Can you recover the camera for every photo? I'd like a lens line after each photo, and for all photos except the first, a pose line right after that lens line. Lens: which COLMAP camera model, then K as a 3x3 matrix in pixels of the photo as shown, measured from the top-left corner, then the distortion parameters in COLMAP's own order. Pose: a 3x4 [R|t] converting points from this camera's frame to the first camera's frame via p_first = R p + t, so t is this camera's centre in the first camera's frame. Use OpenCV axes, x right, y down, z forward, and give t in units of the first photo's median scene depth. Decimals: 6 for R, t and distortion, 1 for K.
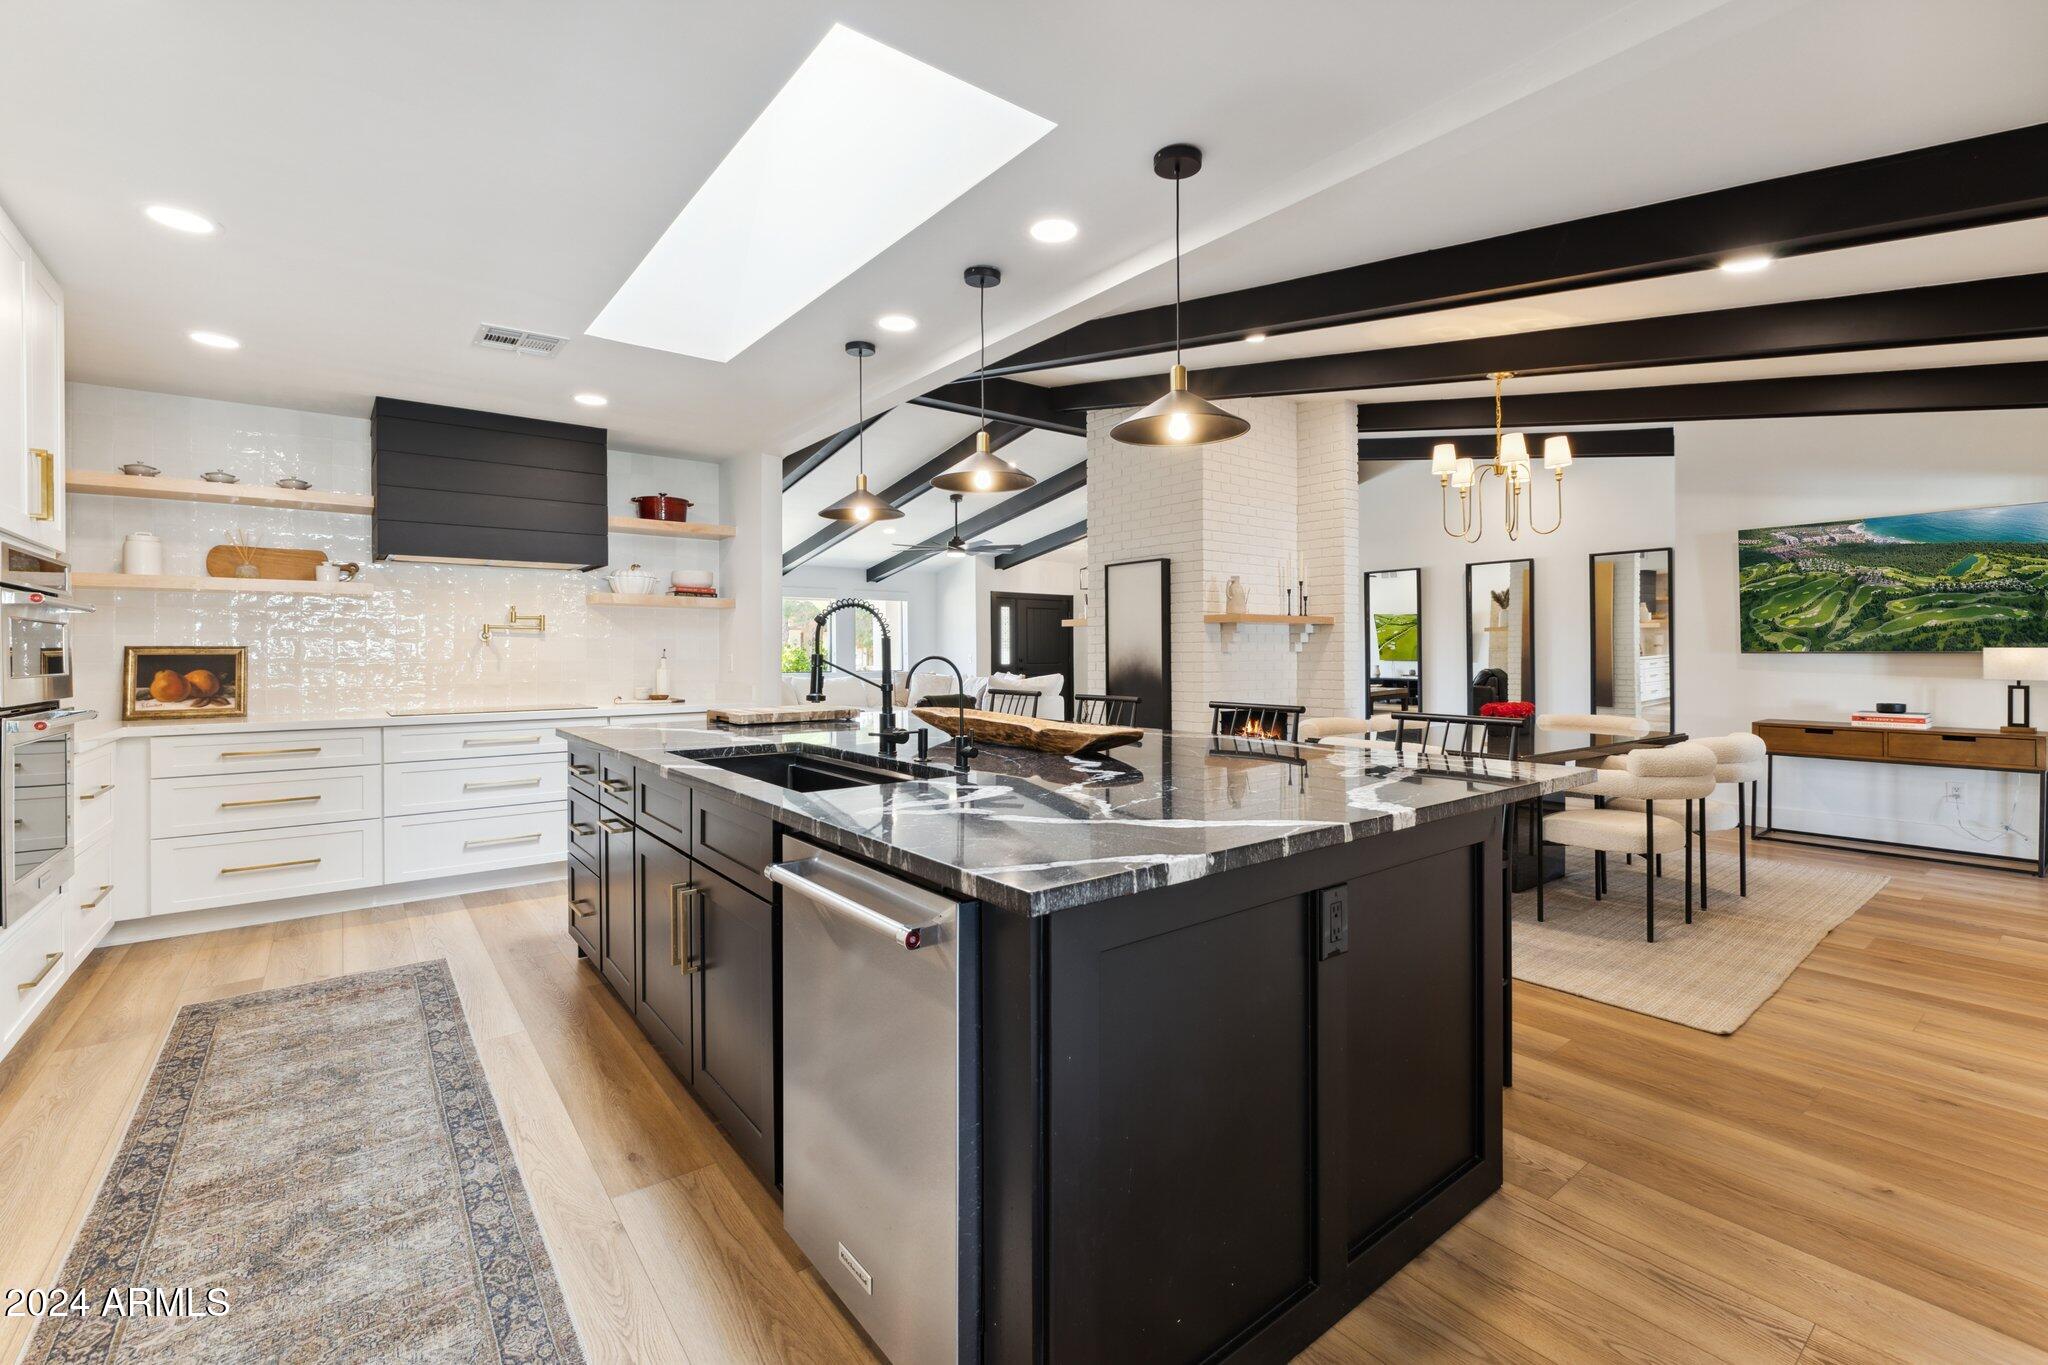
lens RADIAL K [[890.3, 0, 1030.0], [0, 890.3, 654.7], [0, 0, 1]] dist [0.000854, 0.000354]
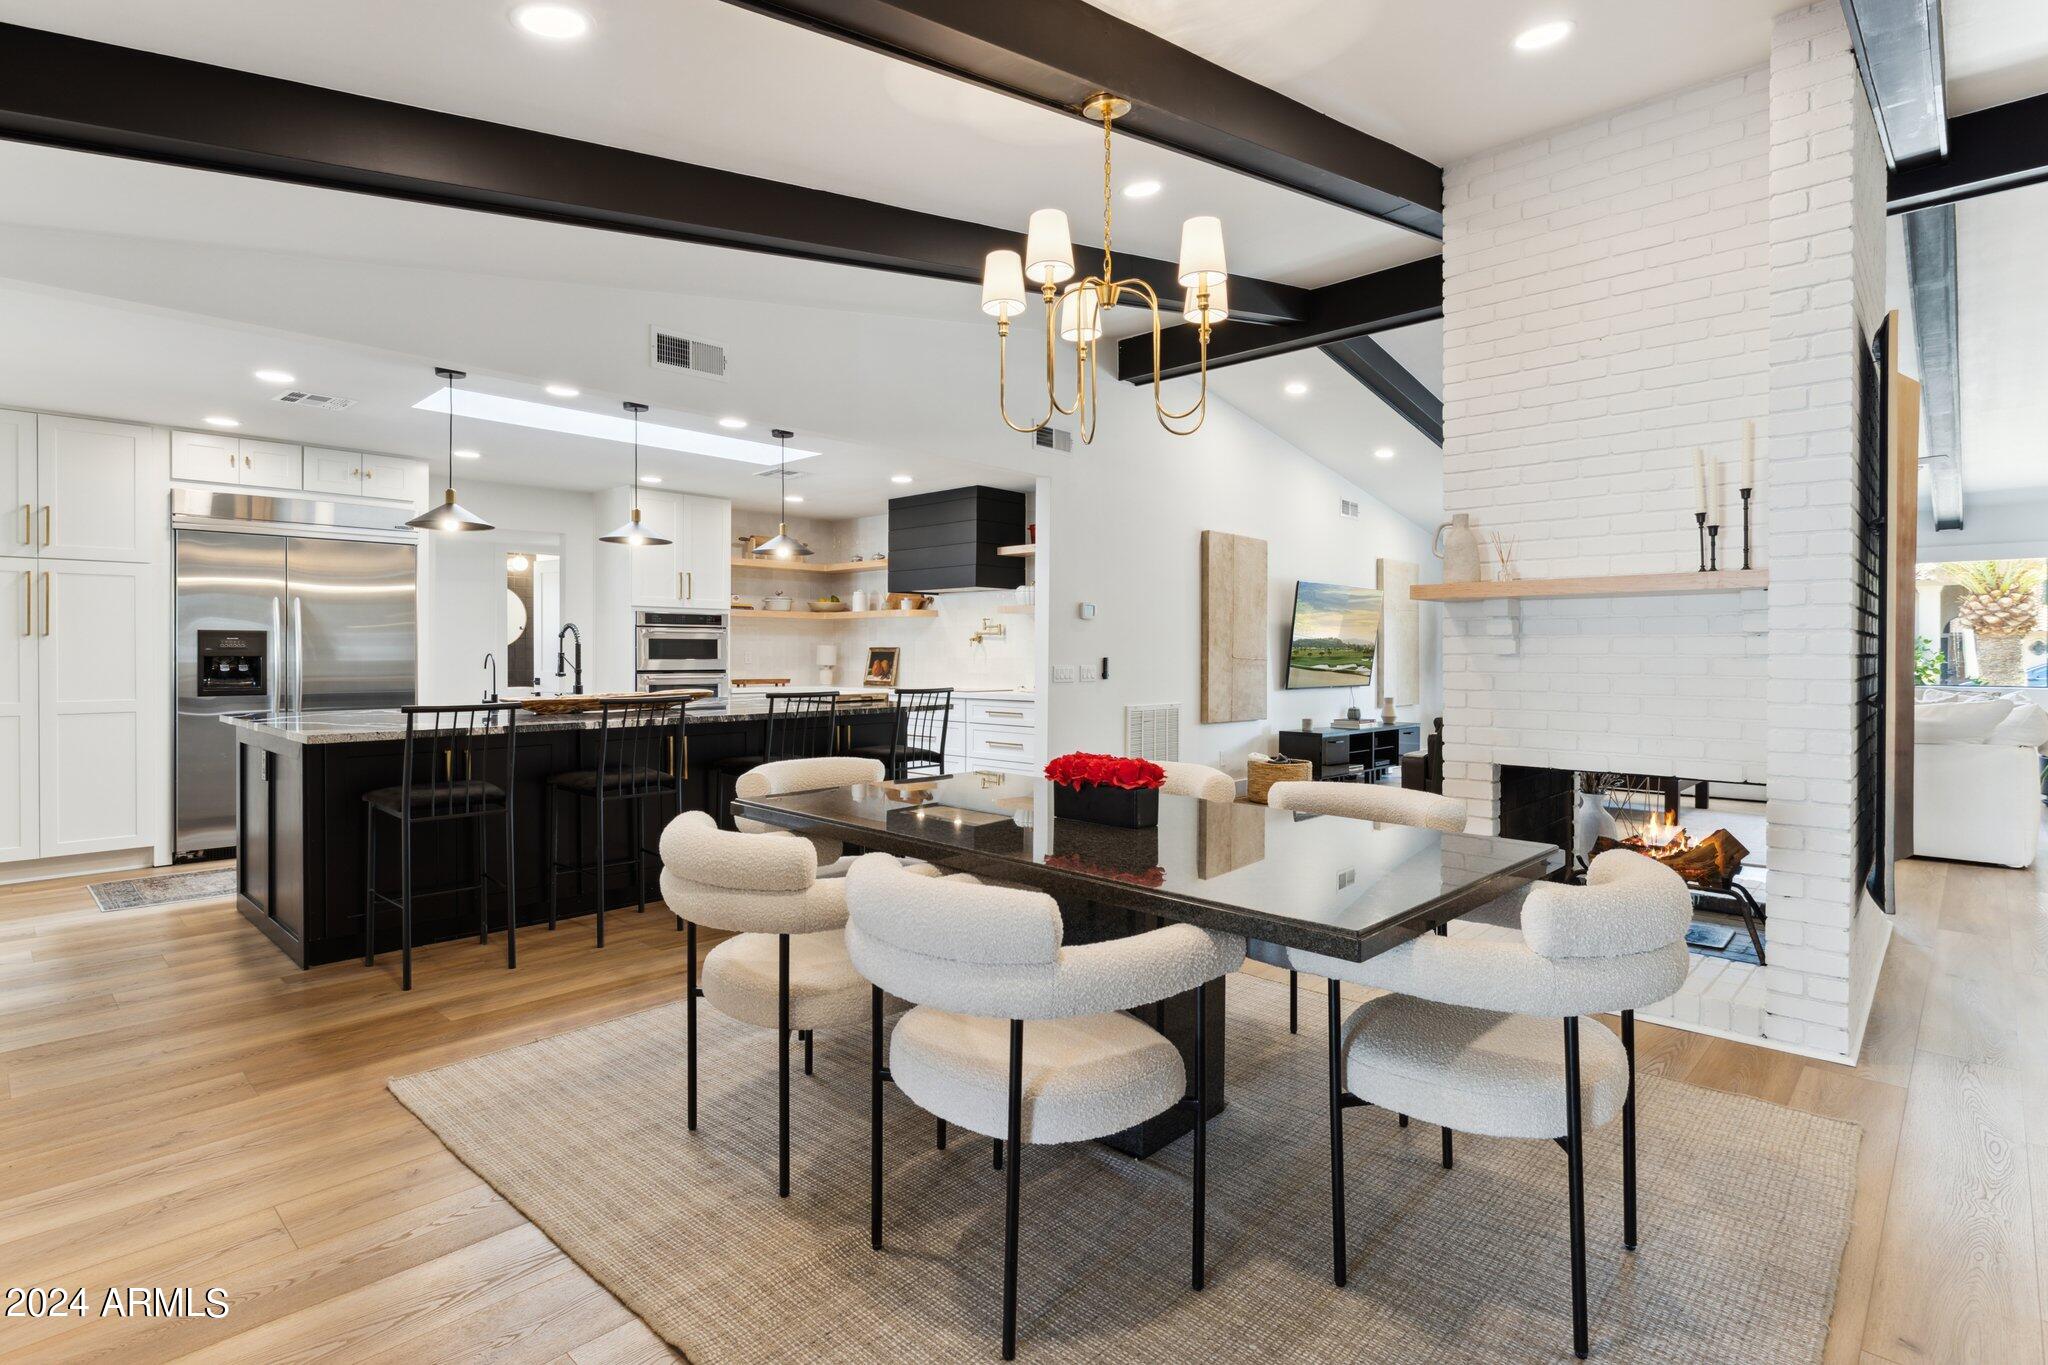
lens RADIAL K [[1012.1, 0, 1022.9], [0, 1012.1, 671.2], [0, 0, 1]] dist [-0.000933, -0.000039]
pose [[0.152918, 0.022093, -0.987992, 1.286793], [-0.001781, 0.999755, 0.022080, -0.007176], [0.988237, -0.001617, 0.152920, 0.973394]]
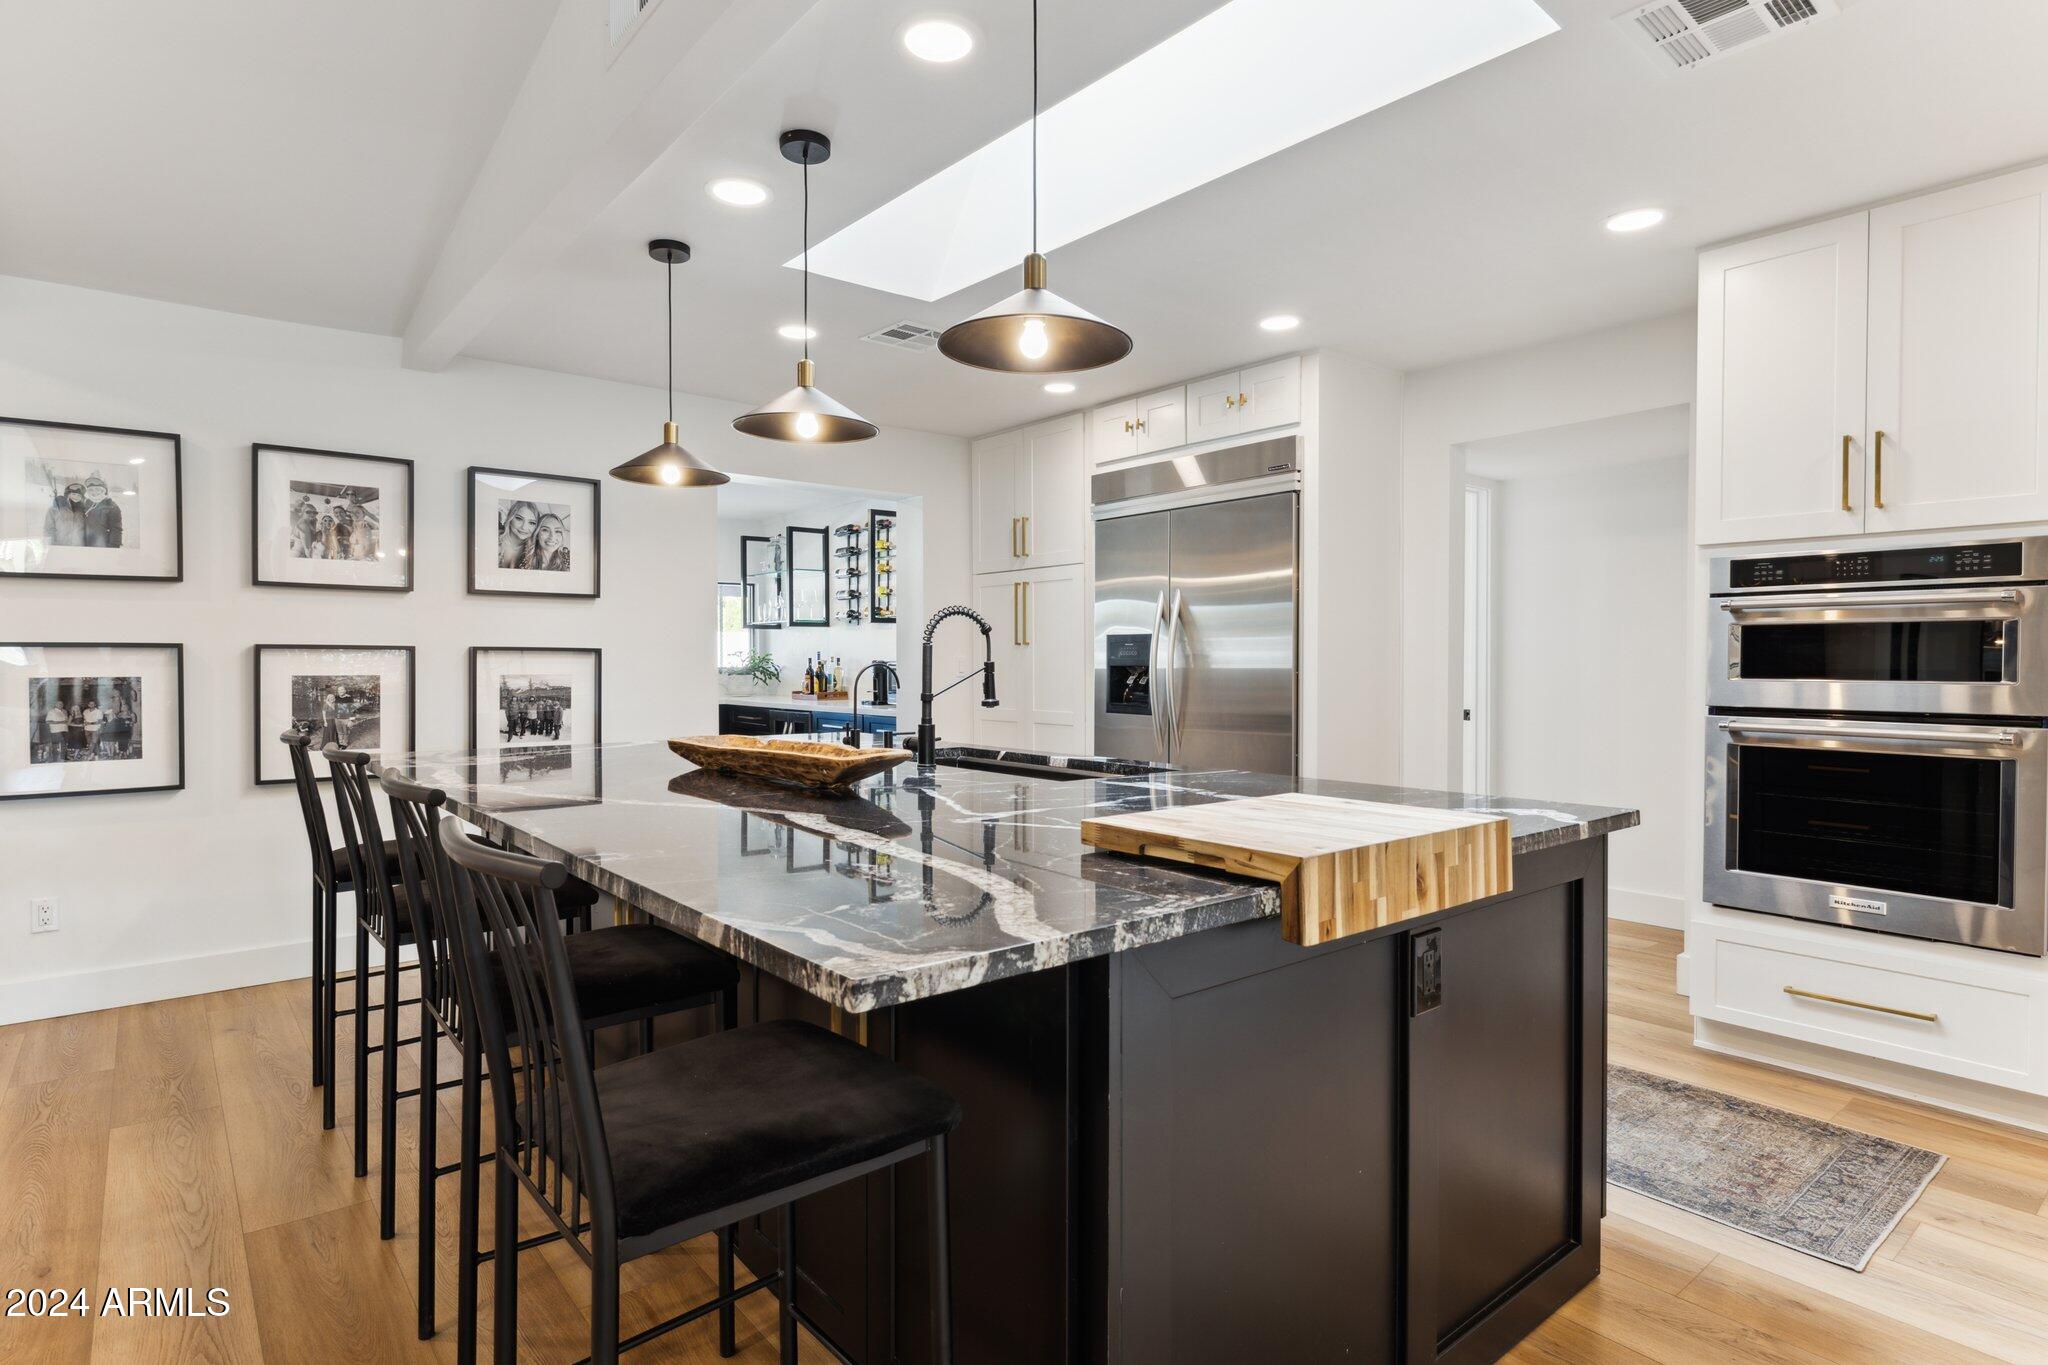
lens RADIAL K [[1055.0, 0, 1027.8], [0, 1055.0, 669.2], [0, 0, 1]] dist [-0.001567, -0.000250]
pose [[-0.999519, 0.003531, -0.030796, -0.145773], [0.003186, 0.999932, 0.011256, -0.003282], [0.030833, 0.011152, -0.999462, 1.325408]]
